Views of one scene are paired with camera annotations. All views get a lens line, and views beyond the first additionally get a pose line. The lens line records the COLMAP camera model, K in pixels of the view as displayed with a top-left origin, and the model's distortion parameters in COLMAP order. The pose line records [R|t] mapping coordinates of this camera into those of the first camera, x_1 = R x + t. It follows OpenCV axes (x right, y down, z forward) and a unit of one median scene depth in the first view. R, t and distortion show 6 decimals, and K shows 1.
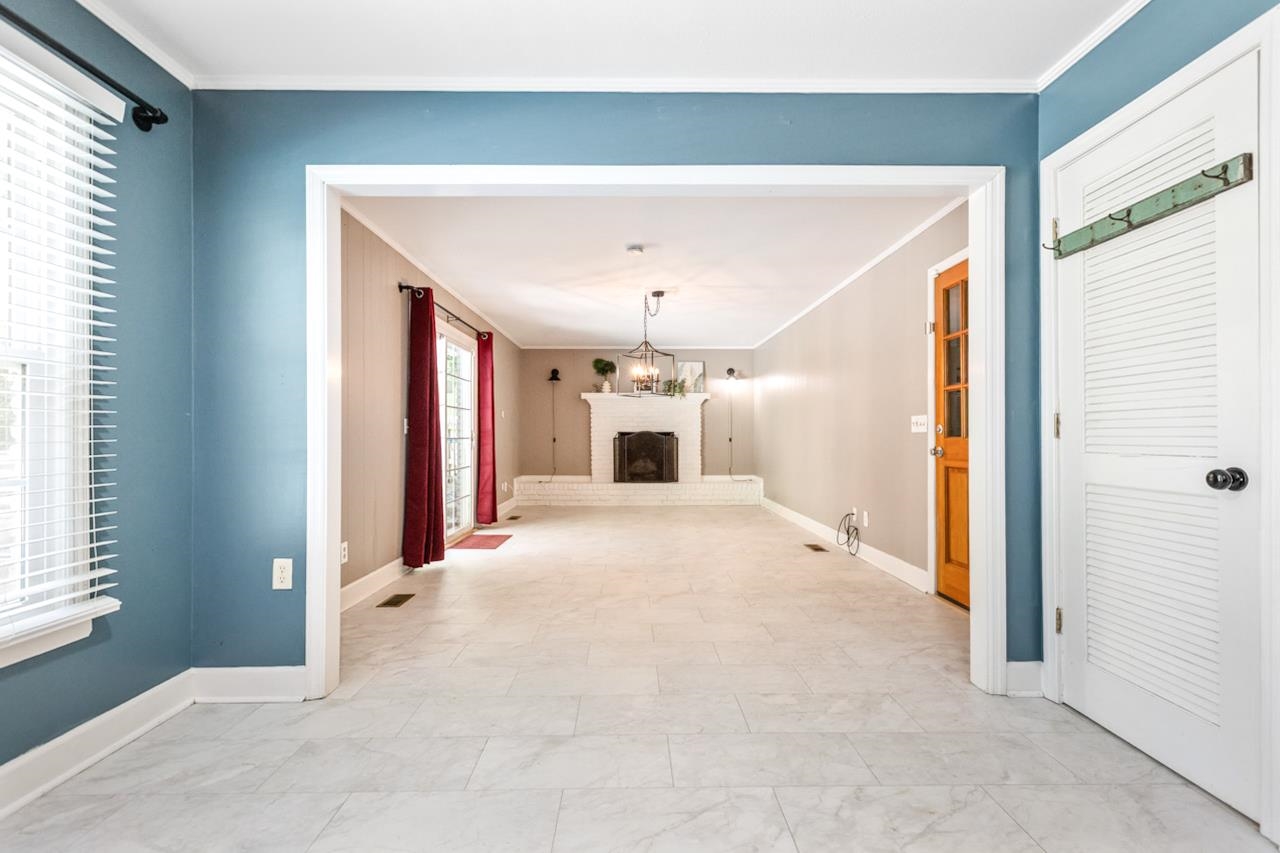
lens RADIAL K [[589.2, 0, 638.1], [0, 589.2, 435.6], [0, 0, 1]] dist [0.001455, 0.000335]
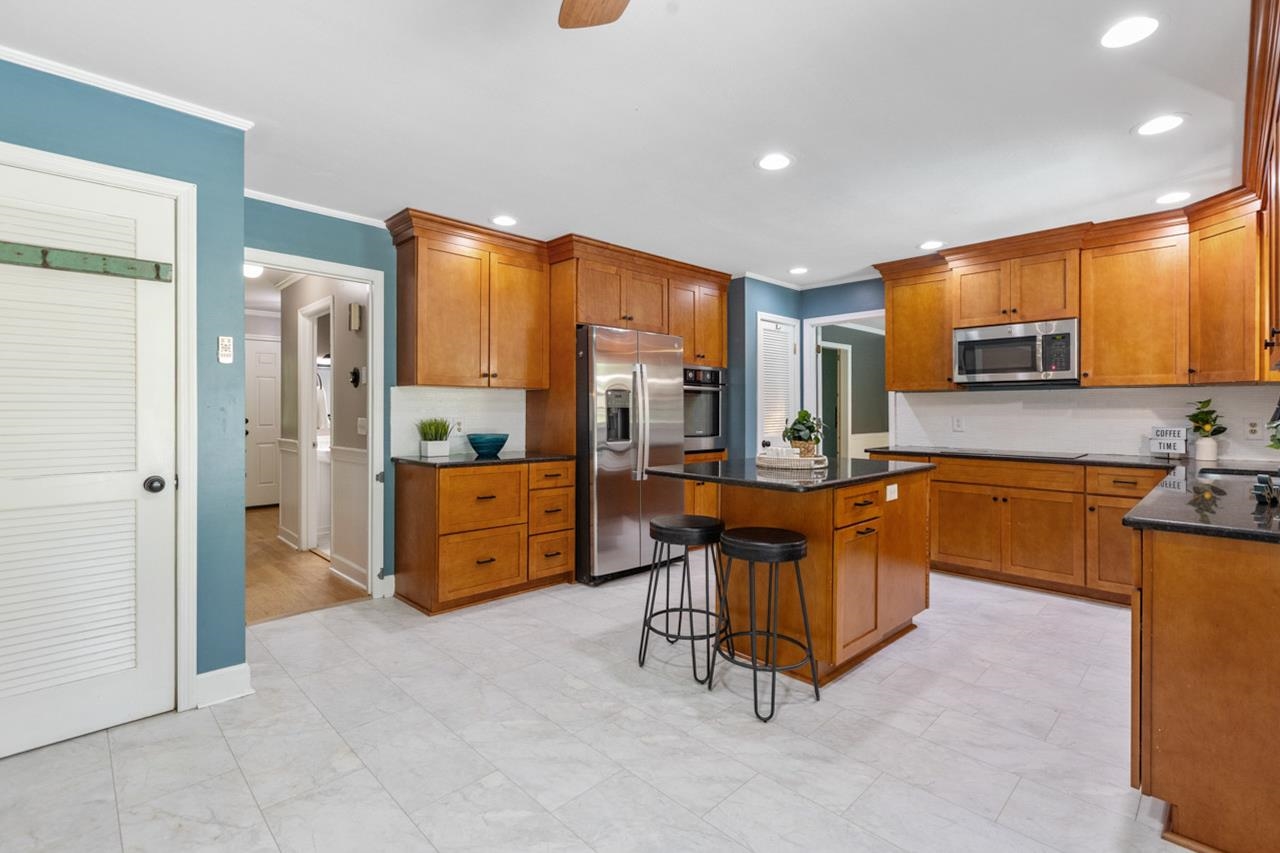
lens RADIAL K [[589.2, 0, 624.2], [0, 589.2, 407.1], [0, 0, 1]] dist [0.001455, 0.000335]
pose [[-0.682423, 0.006540, 0.730928, -0.138702], [0.004961, 0.999978, -0.004316, -0.016814], [-0.730940, 0.000680, -0.682441, 0.194043]]
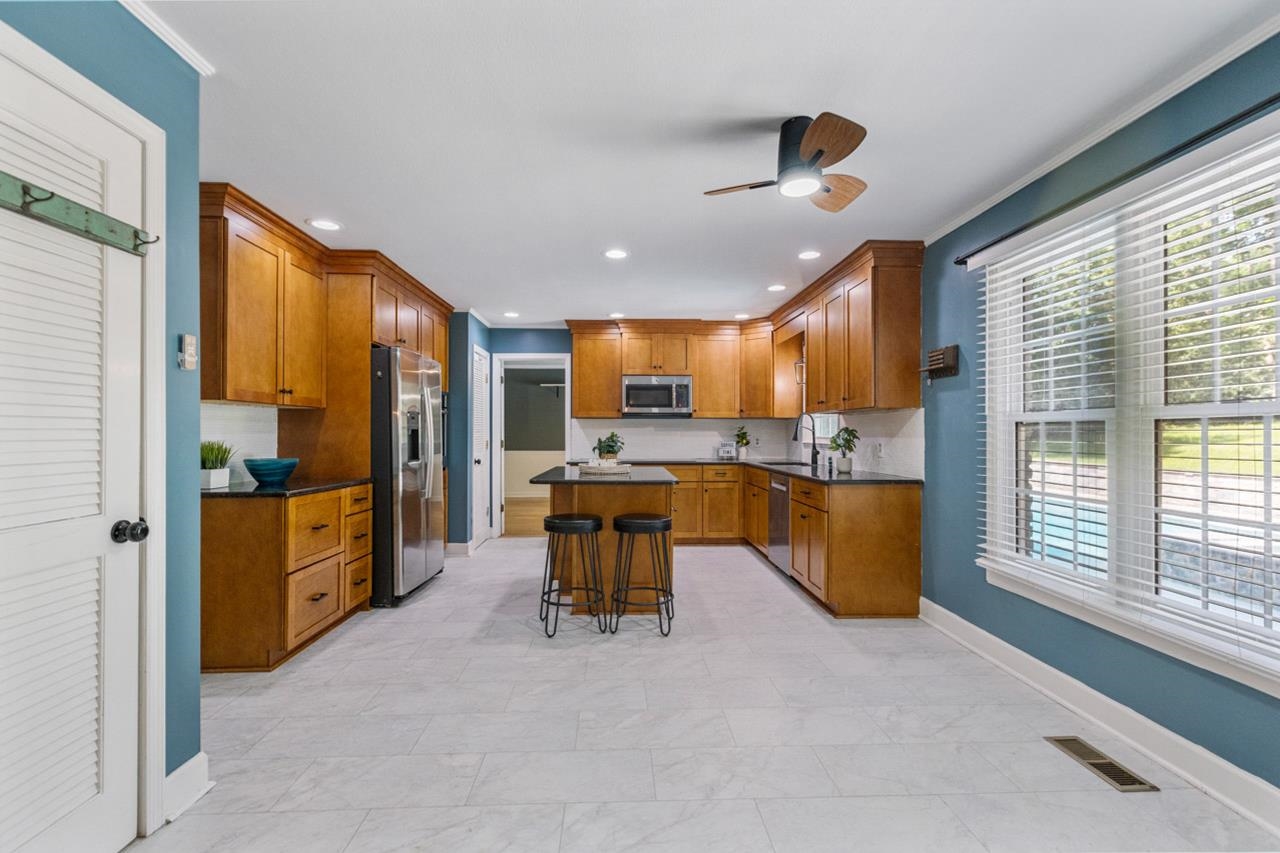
lens RADIAL K [[589.2, 0, 639.0], [0, 589.2, 428.6], [0, 0, 1]] dist [0.001455, 0.000335]
pose [[-0.999559, 0.001514, -0.029641, 0.022599], [0.001585, 0.999996, -0.002401, -0.017279], [0.029638, -0.002447, -0.999558, 0.350166]]
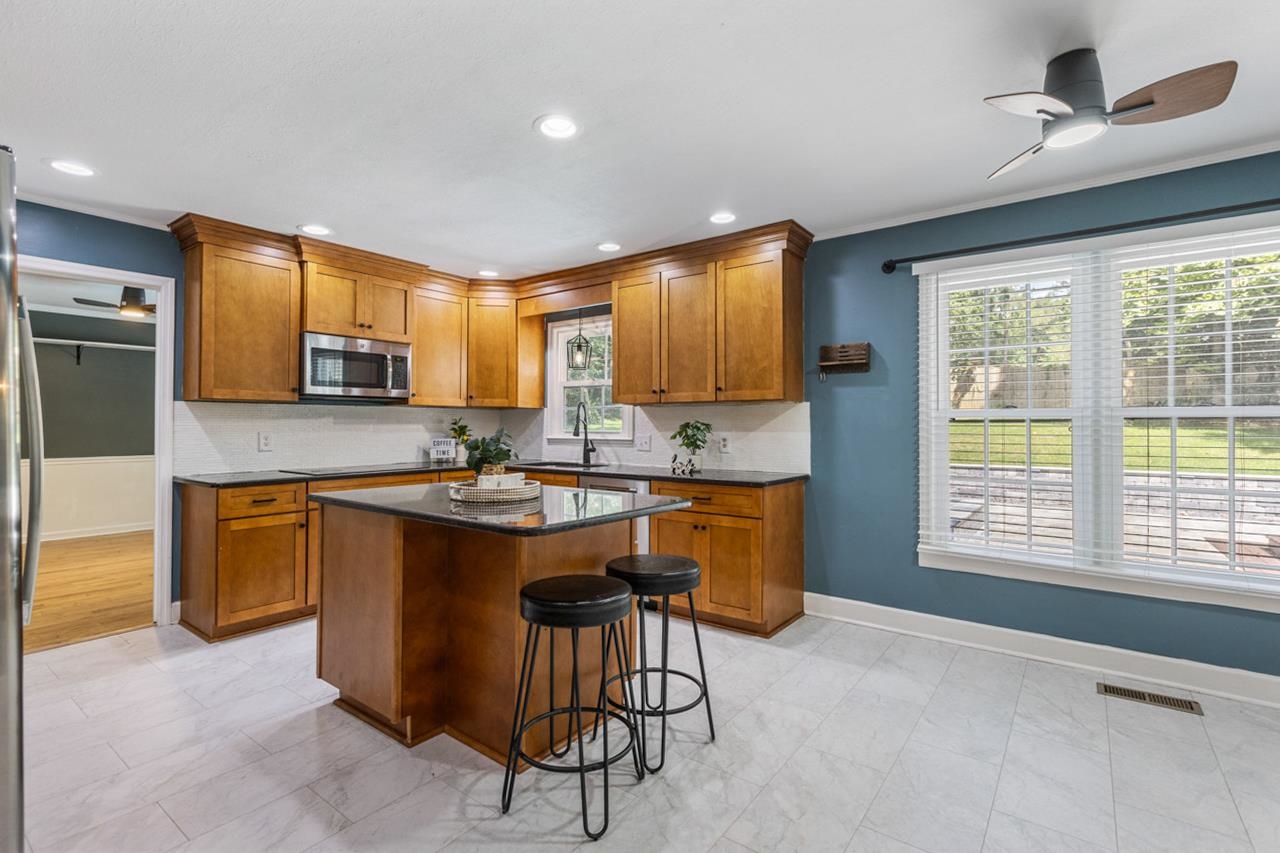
lens RADIAL K [[589.2, 0, 641.0], [0, 589.2, 419.3], [0, 0, 1]] dist [0.001455, 0.000335]
pose [[-0.601423, -0.004867, -0.798916, 0.201120], [-0.002683, 0.999988, -0.004073, -0.018490], [0.798926, -0.000306, -0.601429, 0.111042]]
